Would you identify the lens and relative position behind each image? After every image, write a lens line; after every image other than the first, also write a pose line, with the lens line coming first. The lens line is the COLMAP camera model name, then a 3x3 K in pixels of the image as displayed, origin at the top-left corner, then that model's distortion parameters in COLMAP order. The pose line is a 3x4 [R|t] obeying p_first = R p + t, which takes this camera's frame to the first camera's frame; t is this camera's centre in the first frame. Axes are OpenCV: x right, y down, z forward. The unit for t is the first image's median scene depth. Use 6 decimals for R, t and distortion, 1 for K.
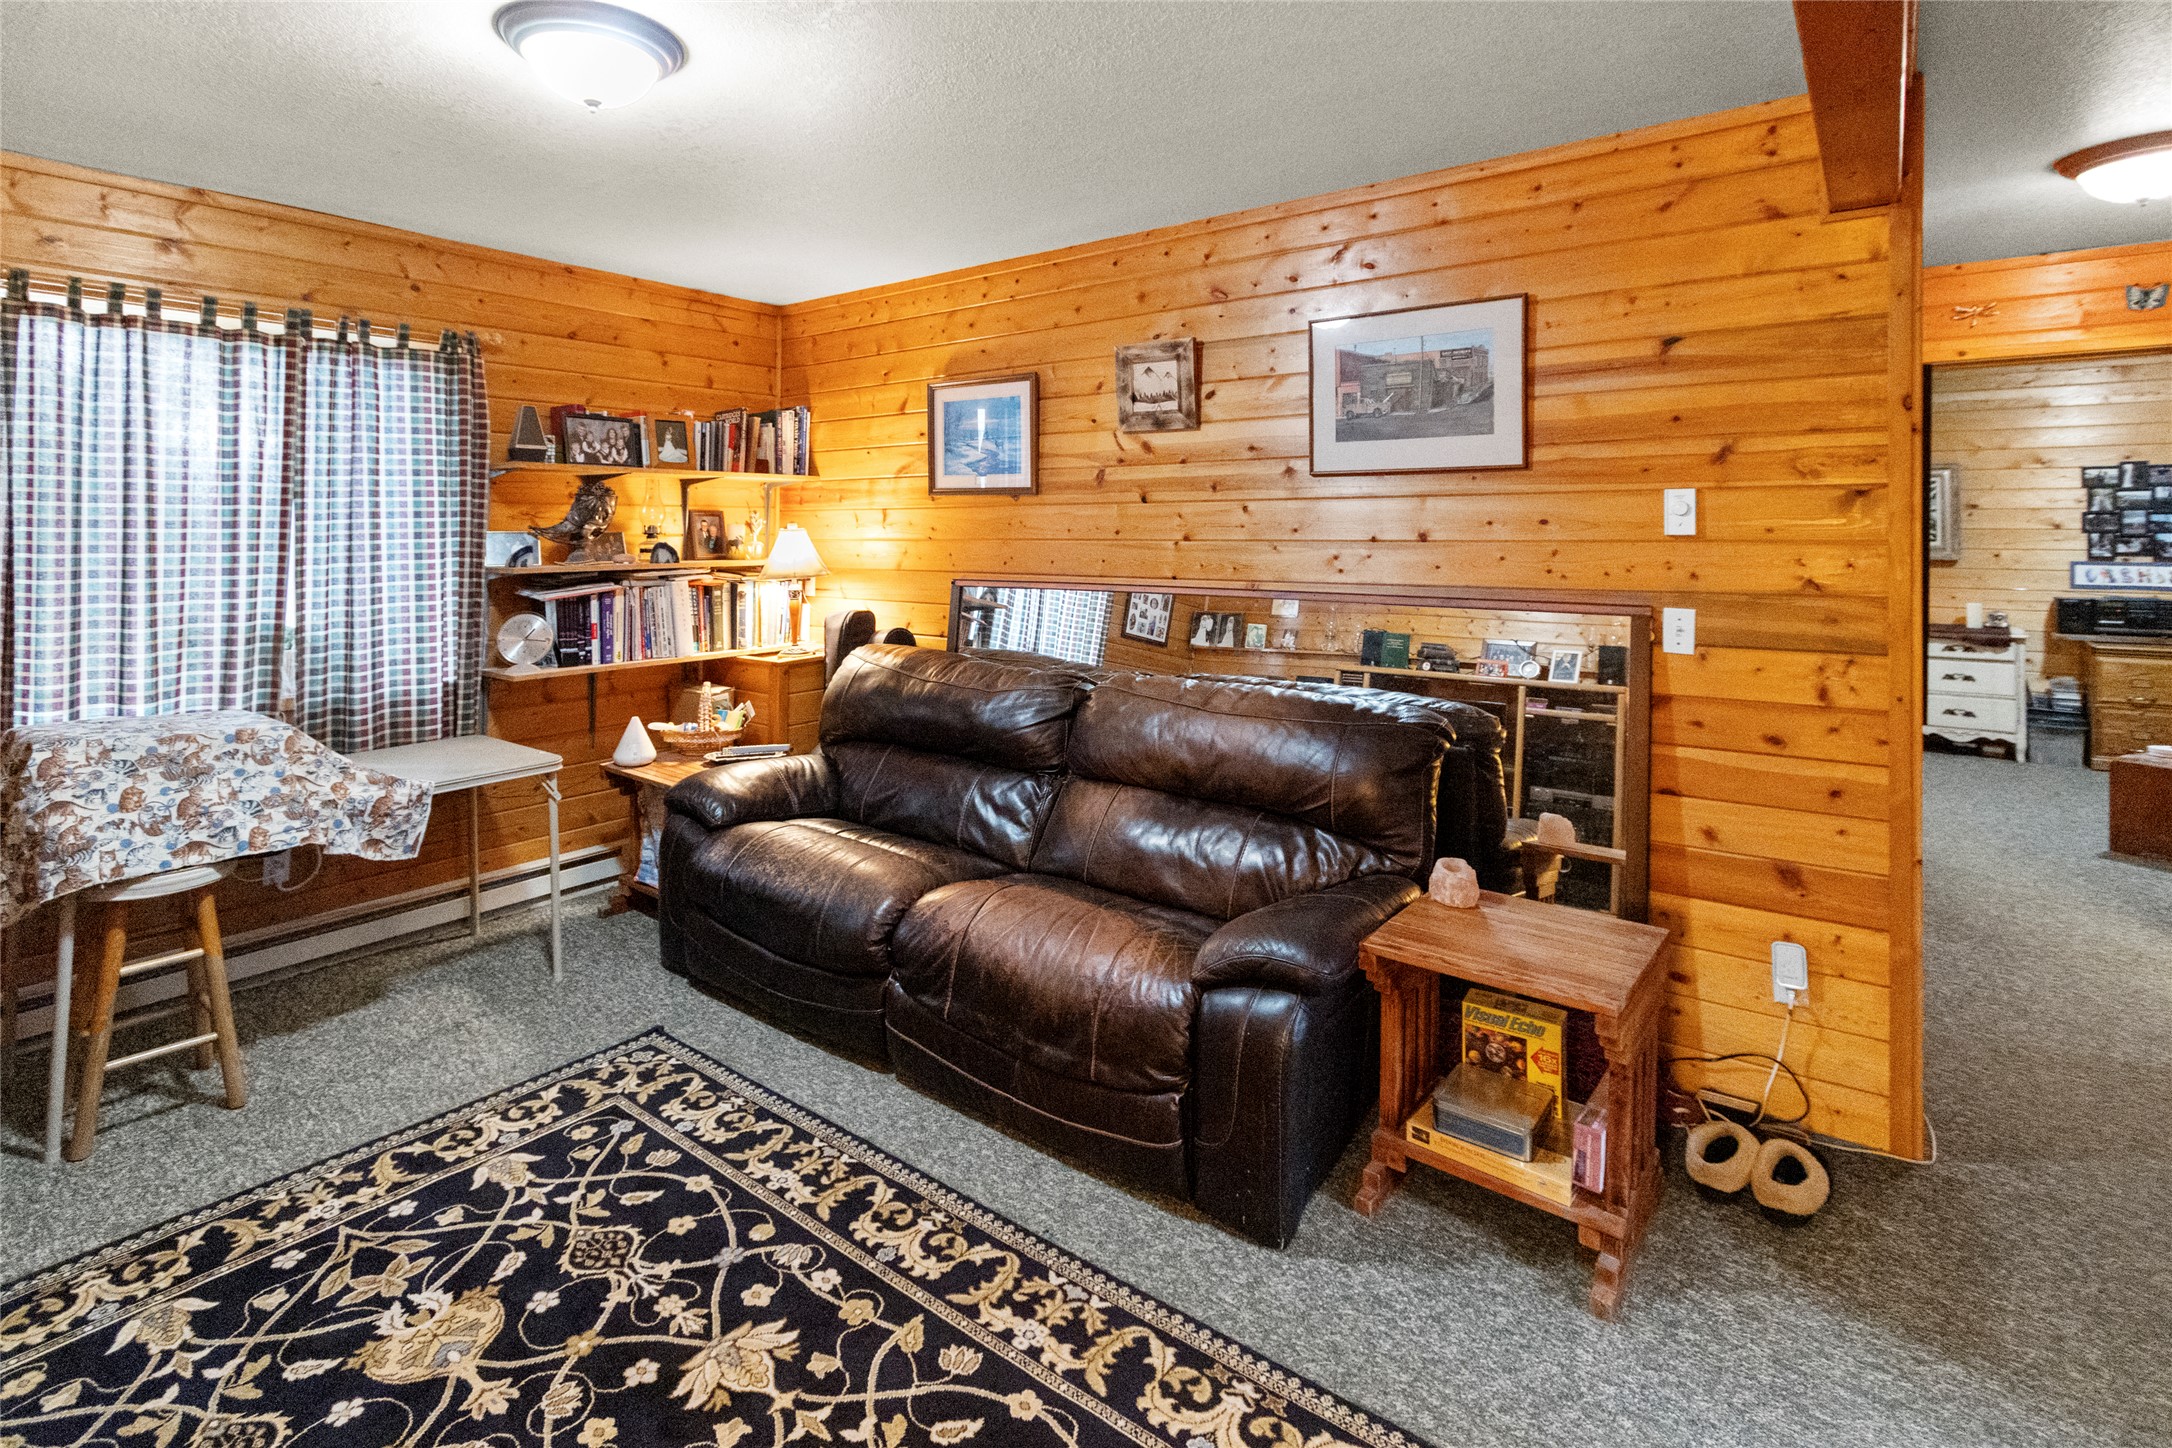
lens RADIAL K [[1033.4, 0, 1078.1], [0, 1033.4, 527.2], [0, 0, 1]] dist [0.003238, -0.000535]
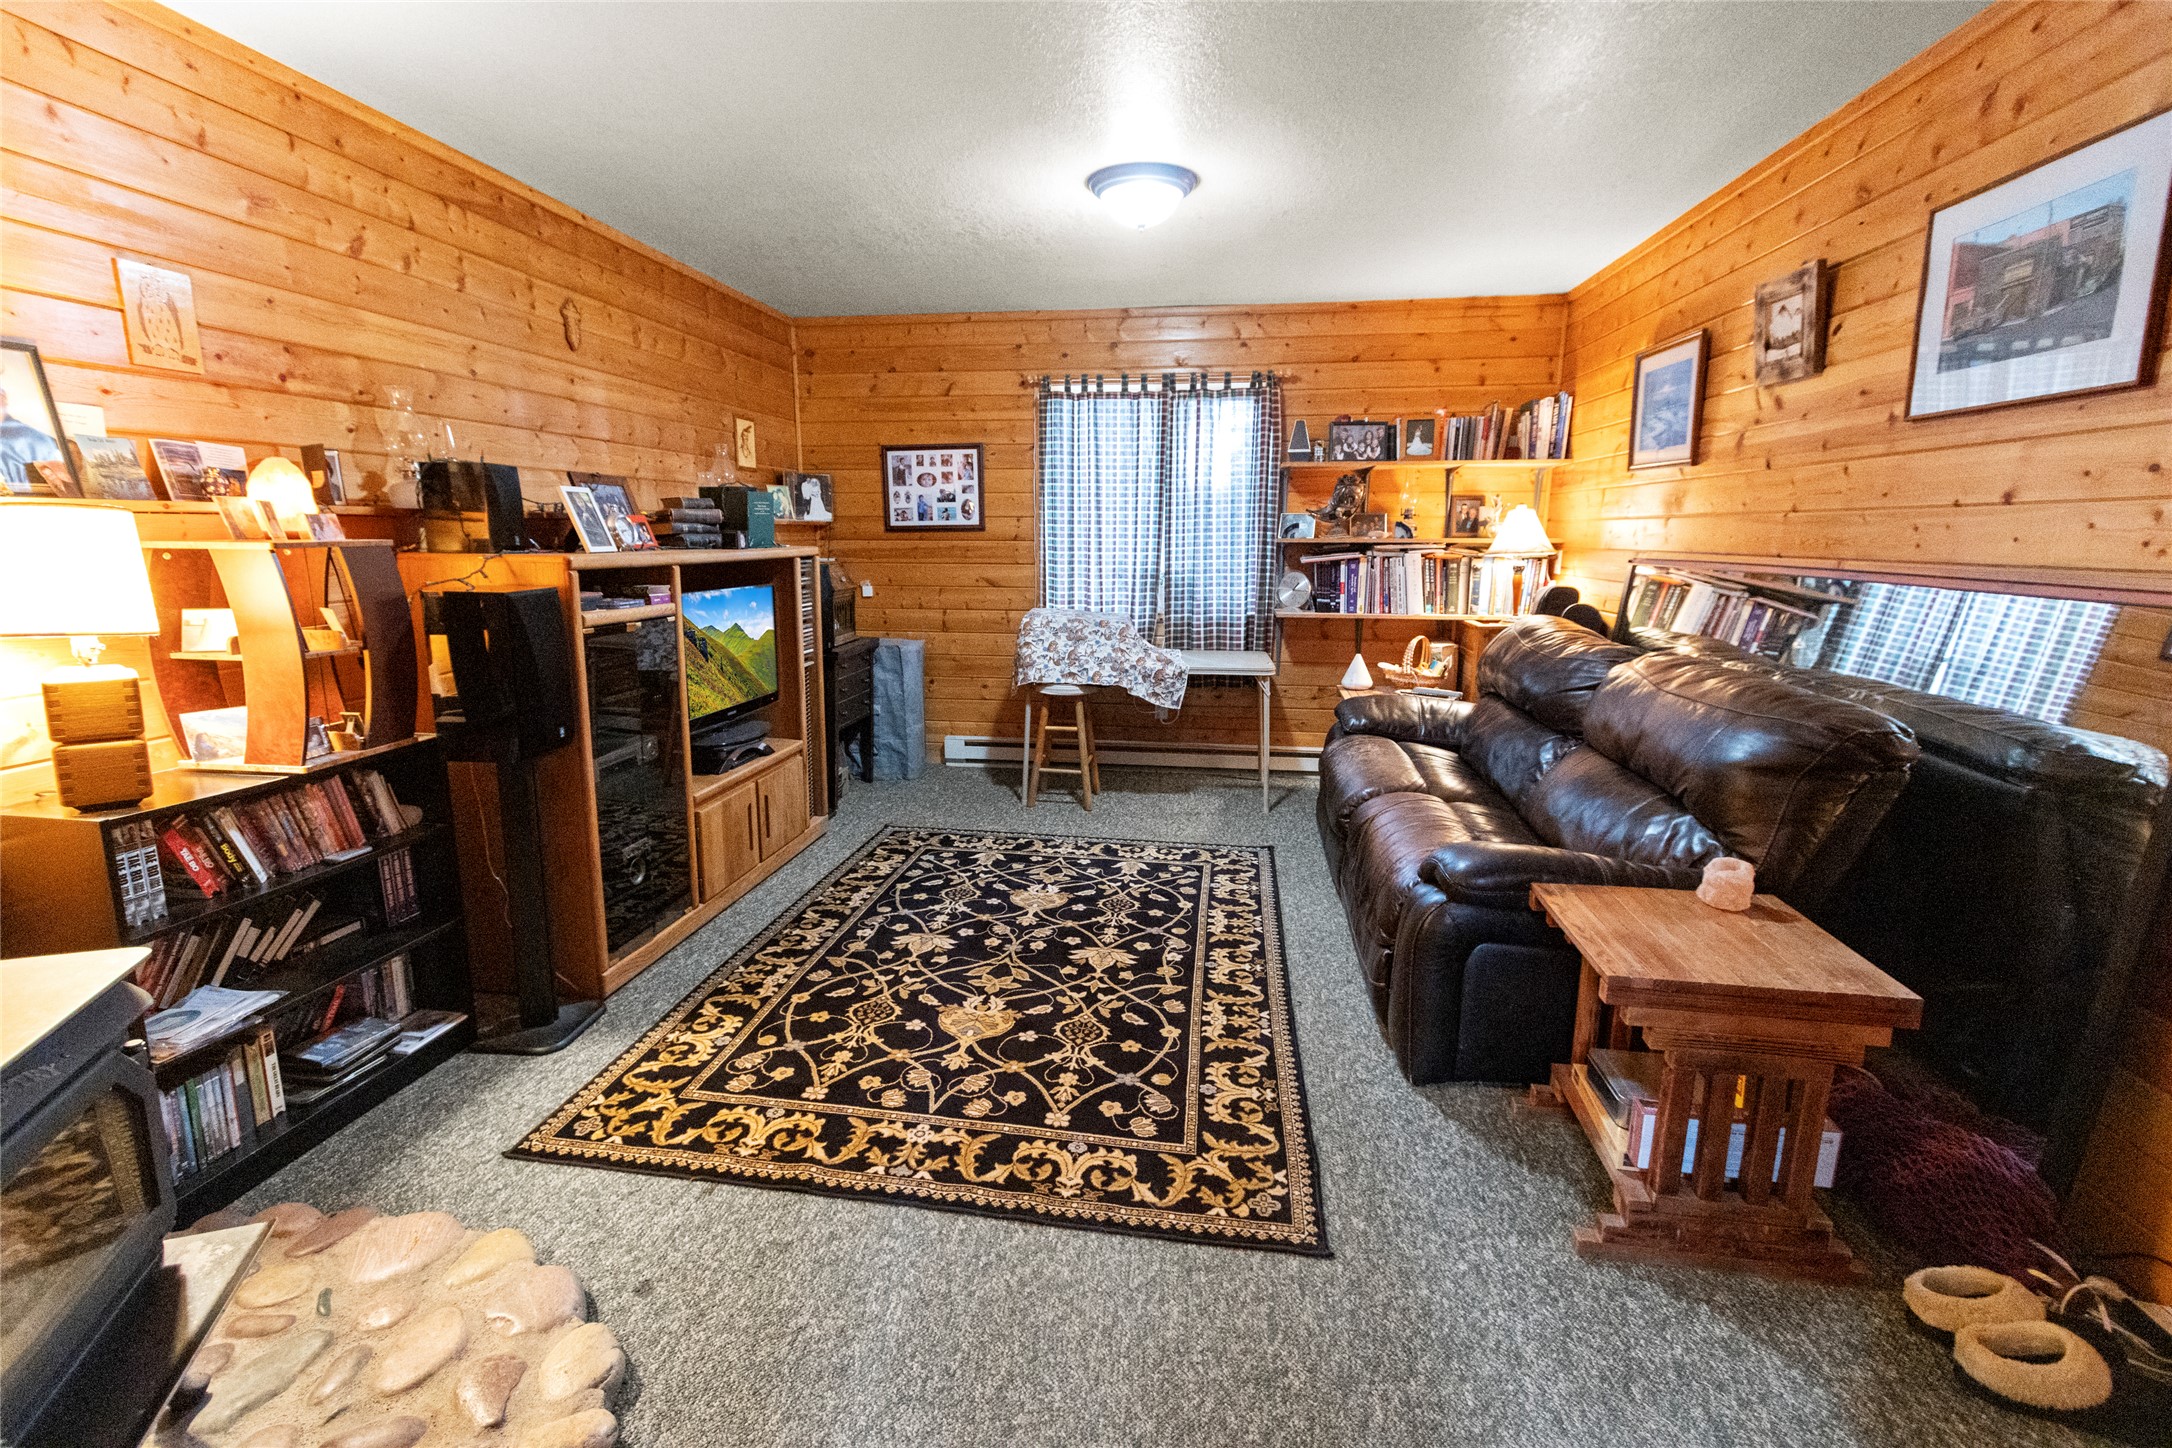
lens RADIAL K [[1005.9, 0, 1111.8], [0, 1005.9, 716.2], [0, 0, 1]] dist [0.003114, -0.000455]
pose [[0.508133, 0.157038, -0.846841, 0.620673], [0.001088, 0.983119, 0.182962, 0.029402], [0.861278, -0.093890, 0.499384, 0.084854]]
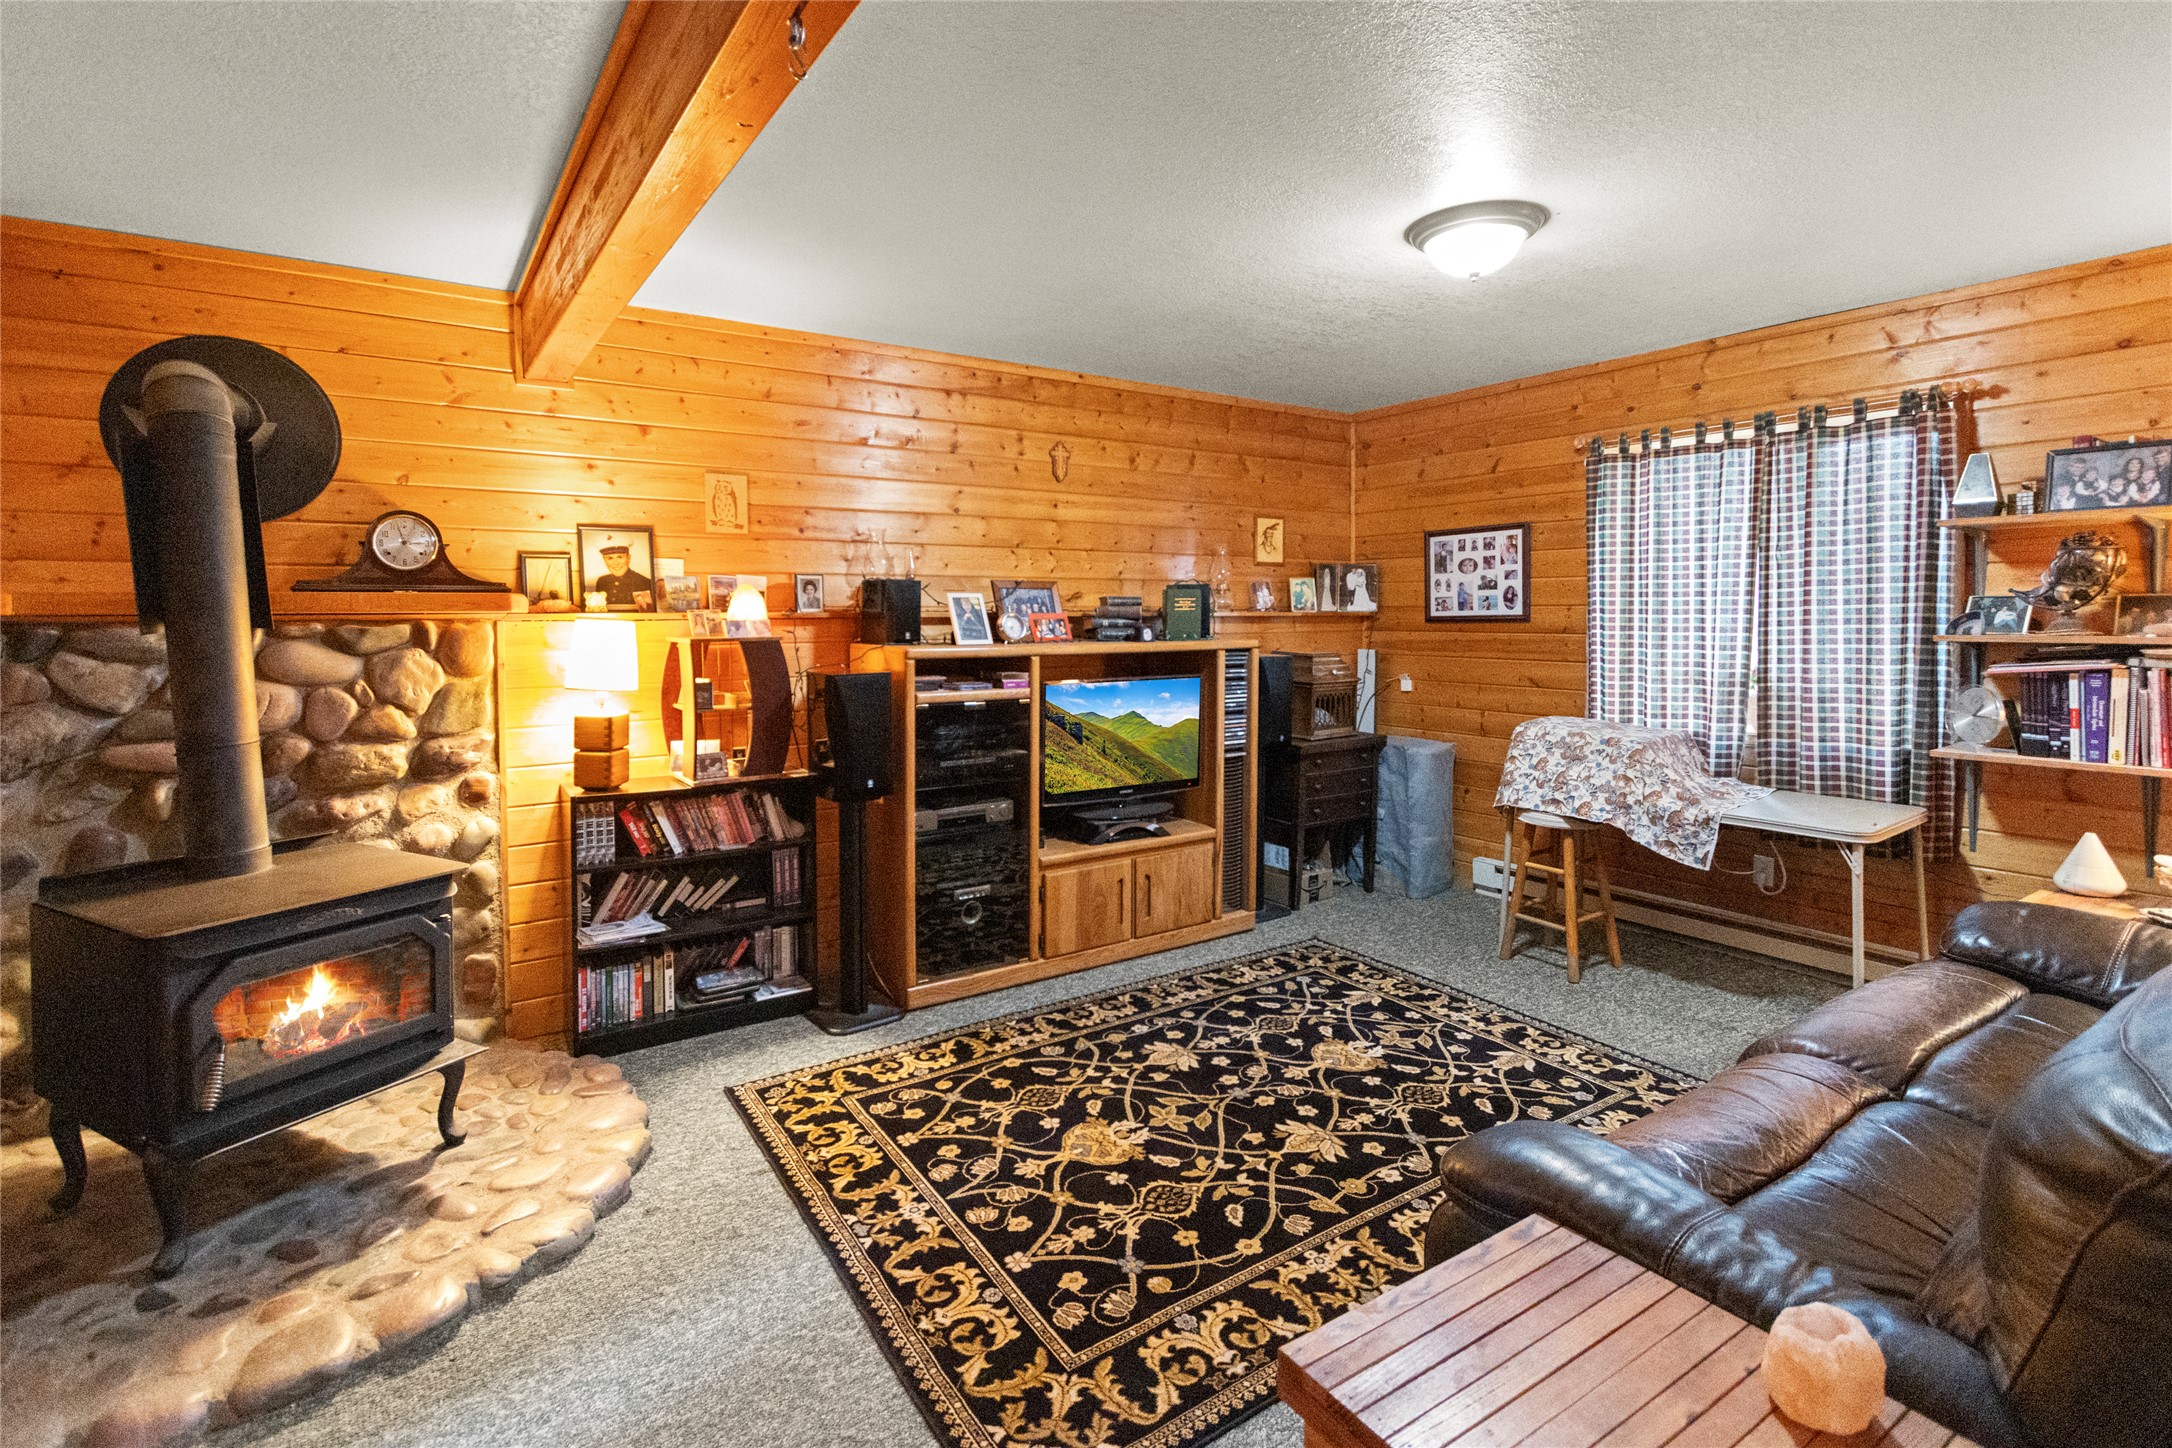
lens RADIAL K [[1058.1, 0, 1076.6], [0, 1058.1, 643.3], [0, 0, 1]] dist [0.006836, -0.000872]
pose [[-0.324985, 0.029141, -0.945270, 0.675567], [0.007833, 0.999574, 0.028122, 0.015721], [0.945687, 0.001735, -0.325075, 0.645022]]
